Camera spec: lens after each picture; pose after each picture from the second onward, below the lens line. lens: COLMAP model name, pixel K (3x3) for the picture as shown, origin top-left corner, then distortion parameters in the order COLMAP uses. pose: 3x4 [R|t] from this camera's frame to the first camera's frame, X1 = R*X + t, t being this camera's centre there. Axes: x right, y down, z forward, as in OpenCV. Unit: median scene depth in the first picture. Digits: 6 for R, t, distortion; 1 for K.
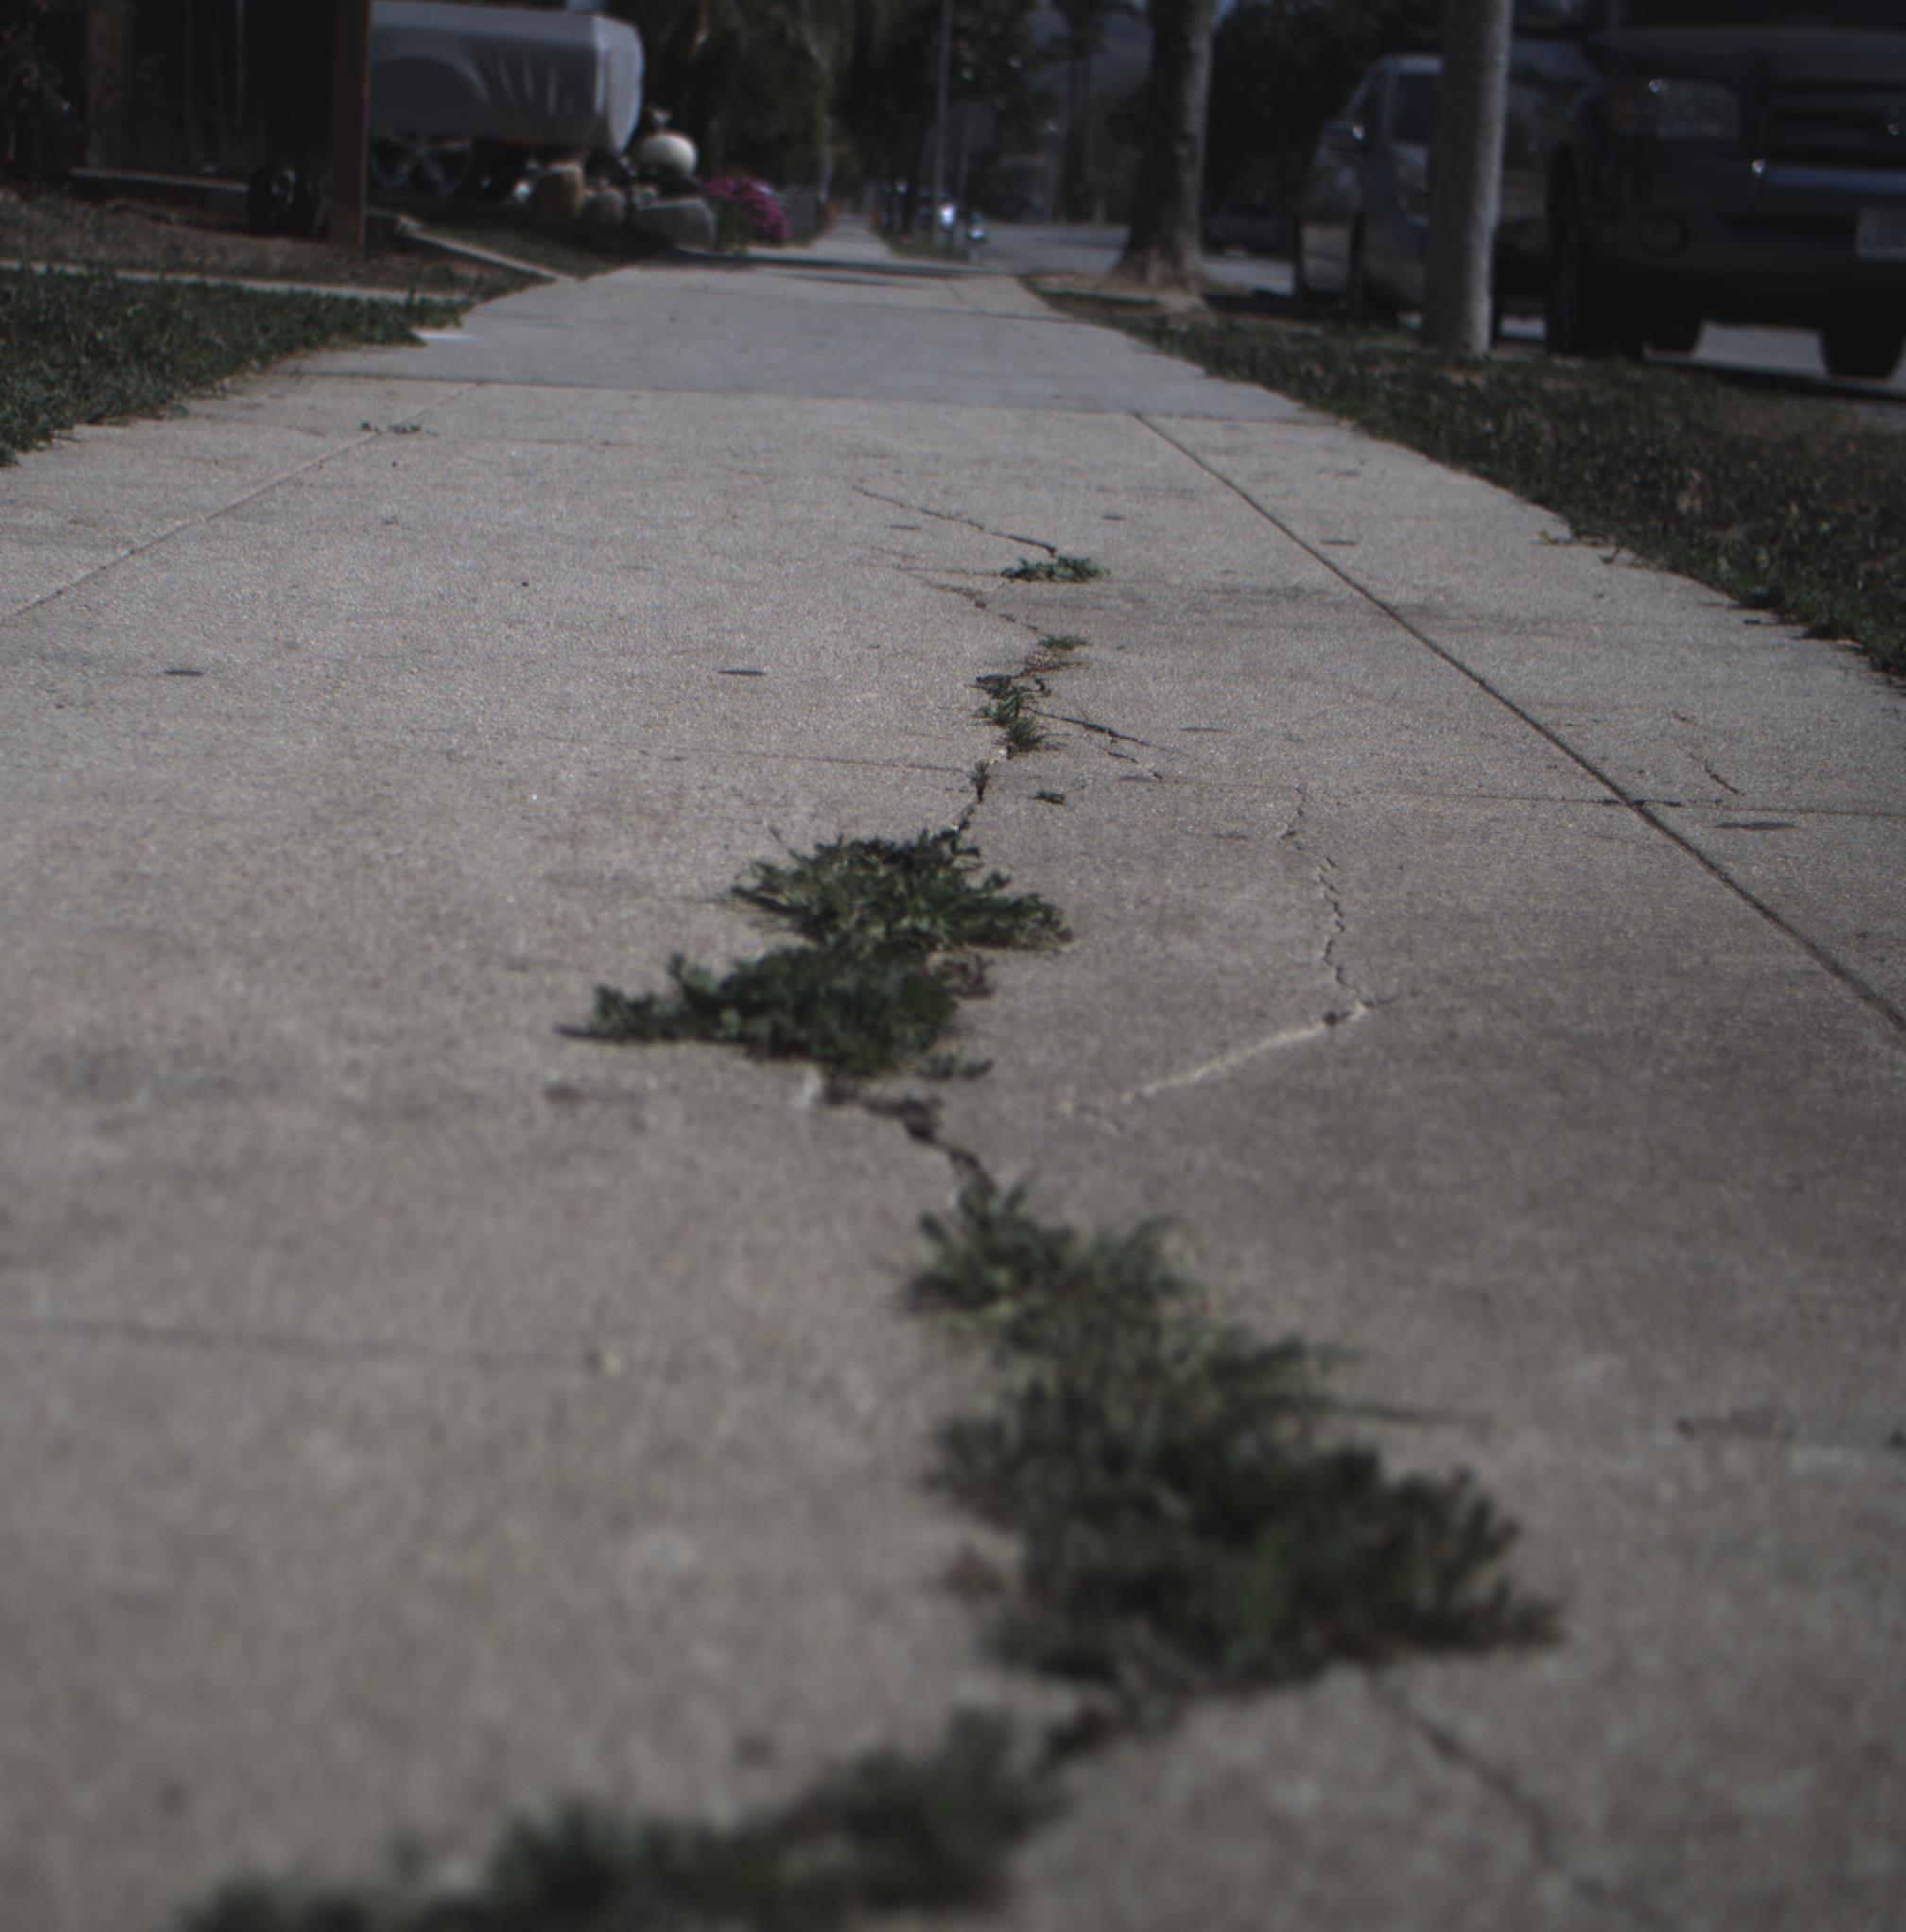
lens RADIAL K [[4299.0, 0, 740.7], [0, 4299.0, 962.7], [0, 0, 1]] dist [-0.188626, 0.869112]
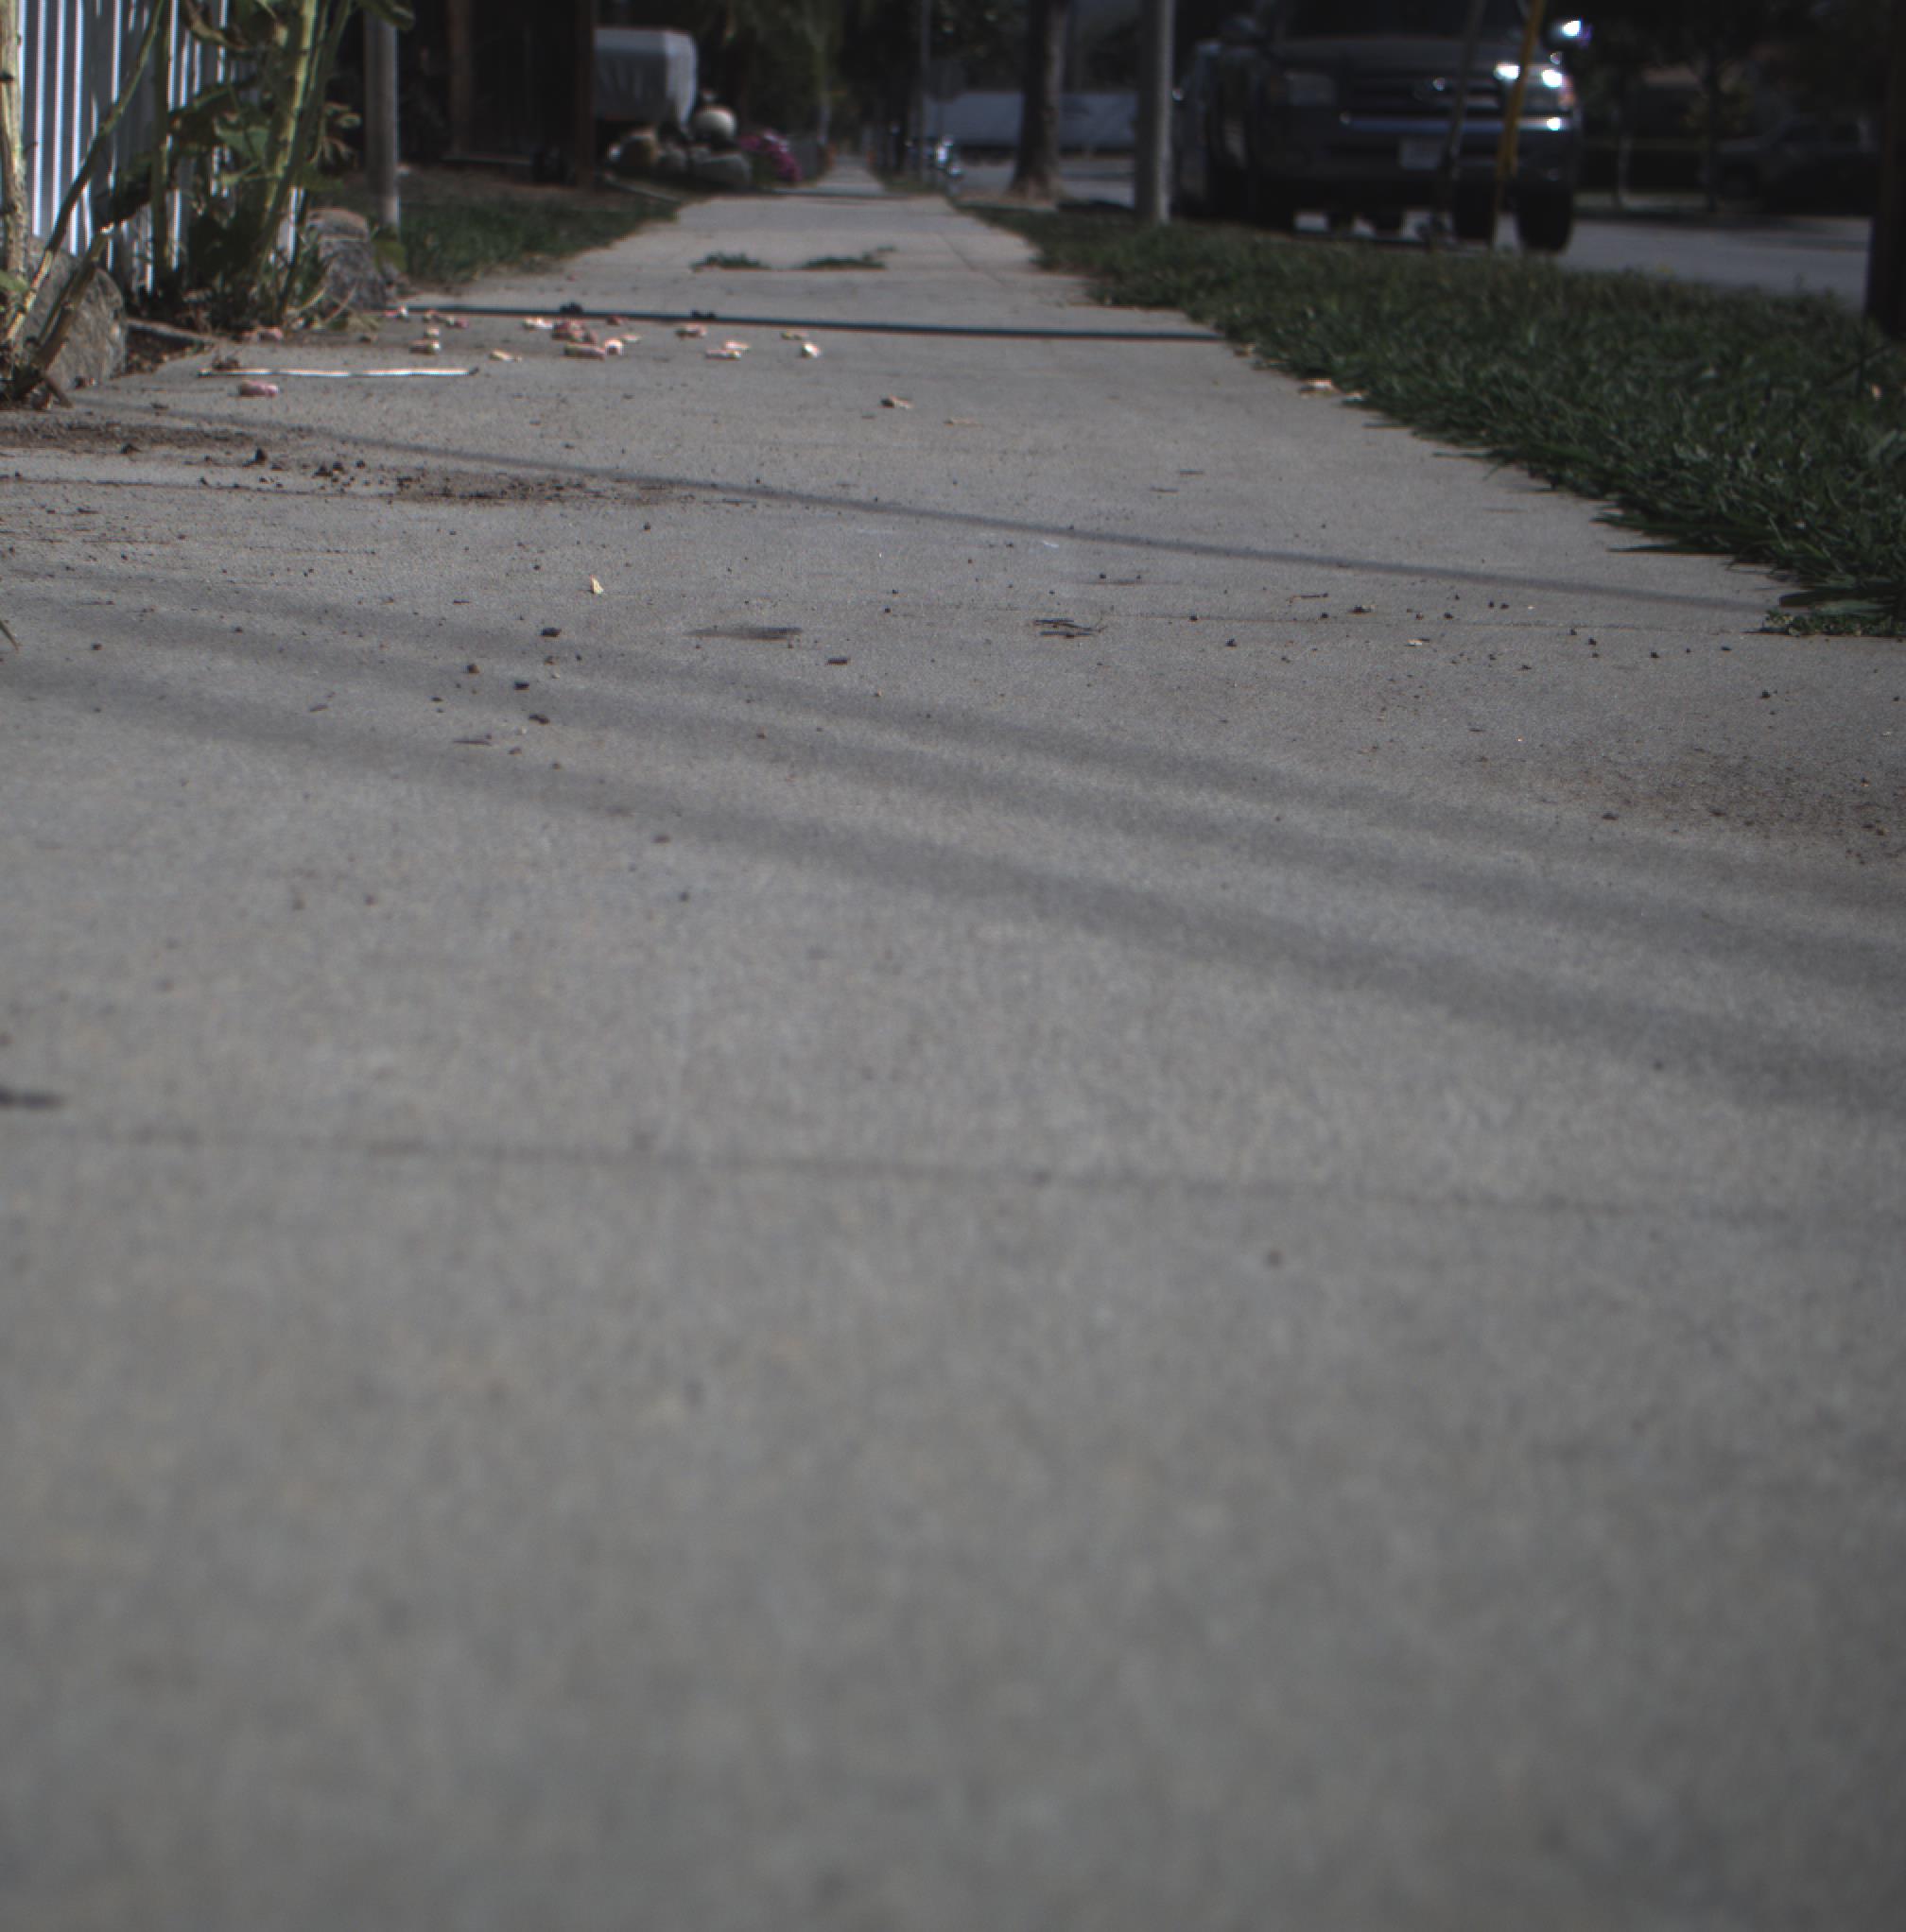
lens RADIAL K [[4299.0, 0, 740.7], [0, 4299.0, 962.7], [0, 0, 1]] dist [-0.188626, 0.869112]
pose [[0.999376, -0.034729, -0.006414, -0.020236], [0.034807, 0.999317, 0.012440, 0.161615], [0.005978, -0.012656, 0.999902, -0.945324]]
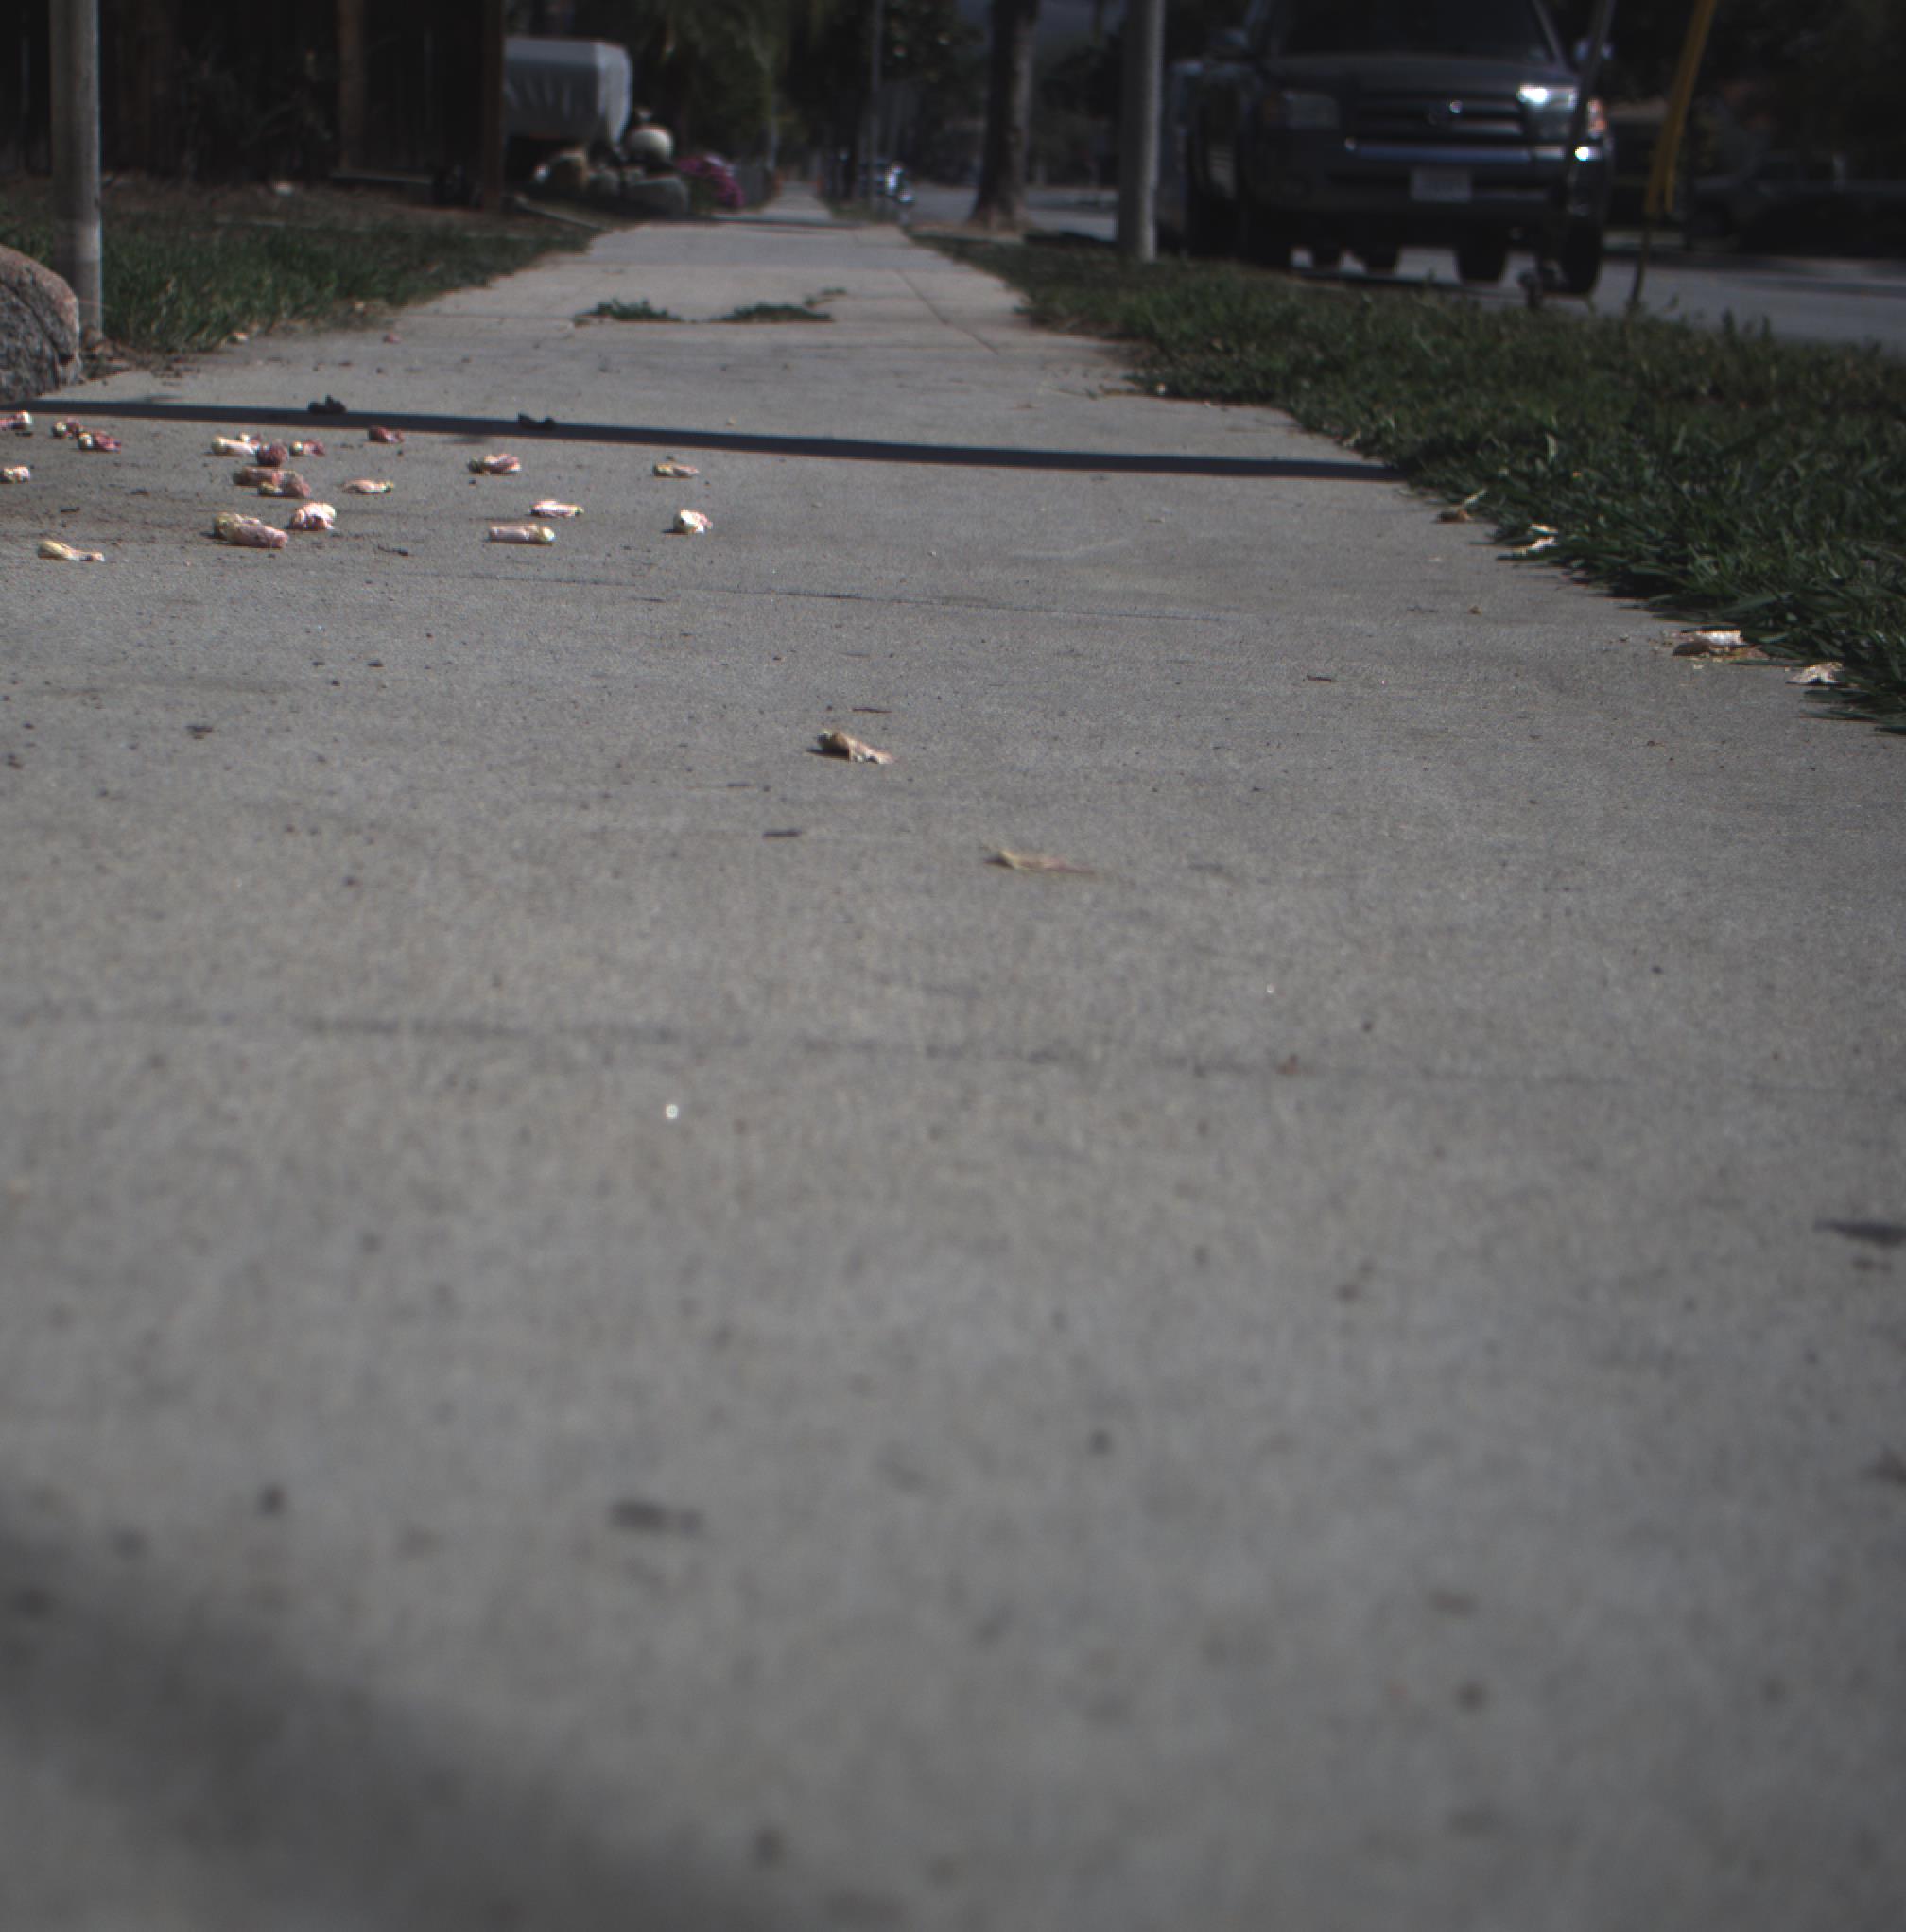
lens RADIAL K [[4299.0, 0, 740.7], [0, 4299.0, 962.7], [0, 0, 1]] dist [-0.188626, 0.869112]
pose [[0.999674, -0.024361, 0.007693, -0.012315], [0.024307, 0.999679, 0.007078, 0.121922], [-0.007863, -0.006889, 0.999945, -0.710164]]
